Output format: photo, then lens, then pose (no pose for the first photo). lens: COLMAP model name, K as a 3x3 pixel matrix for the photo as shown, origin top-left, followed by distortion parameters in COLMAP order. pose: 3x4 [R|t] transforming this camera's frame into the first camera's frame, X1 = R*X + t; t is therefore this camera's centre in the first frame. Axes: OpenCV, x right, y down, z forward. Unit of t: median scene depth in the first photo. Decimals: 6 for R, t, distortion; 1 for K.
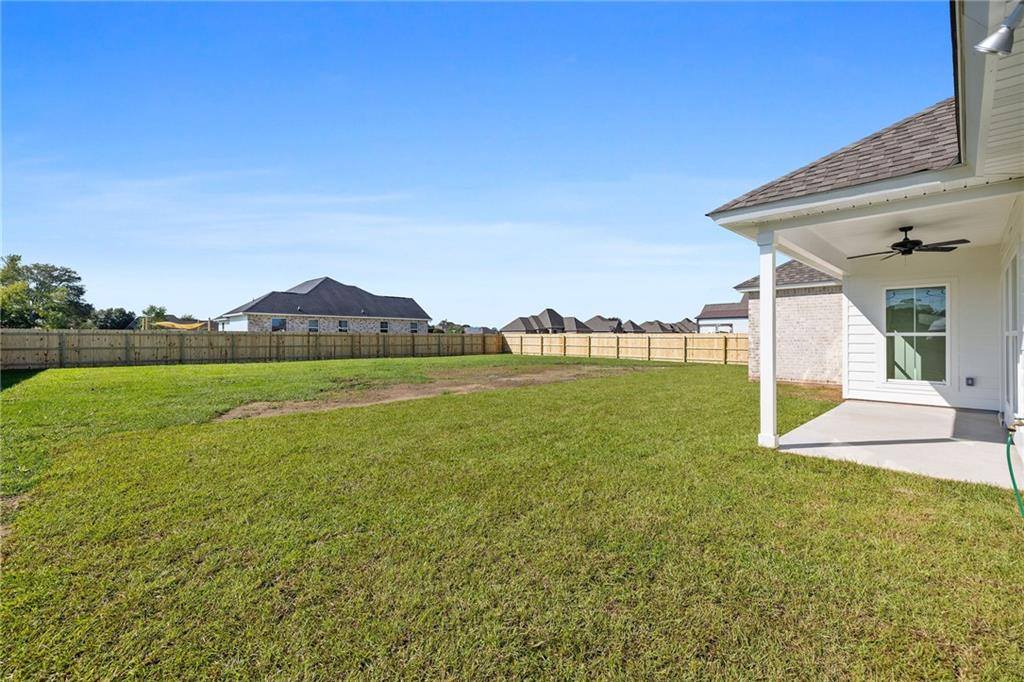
lens RADIAL K [[429.8, 0, 504.9], [0, 429.8, 336.5], [0, 0, 1]] dist [-0.001090, 0.000137]
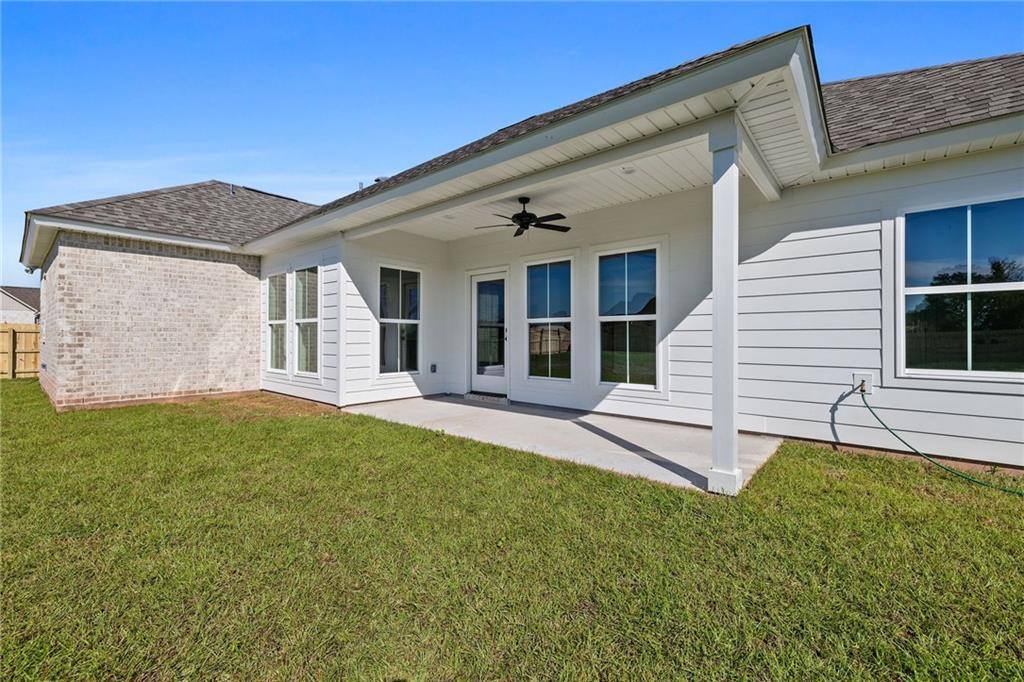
lens RADIAL K [[444.3, 0, 512.0], [0, 444.3, 341.0], [0, 0, 1]] dist [-0.000290, 0.000030]
pose [[-0.102463, 0.002578, 0.994733, 0.002003], [-0.005557, 0.999980, -0.003164, 0.037367], [-0.994721, -0.005852, -0.102447, 0.834896]]
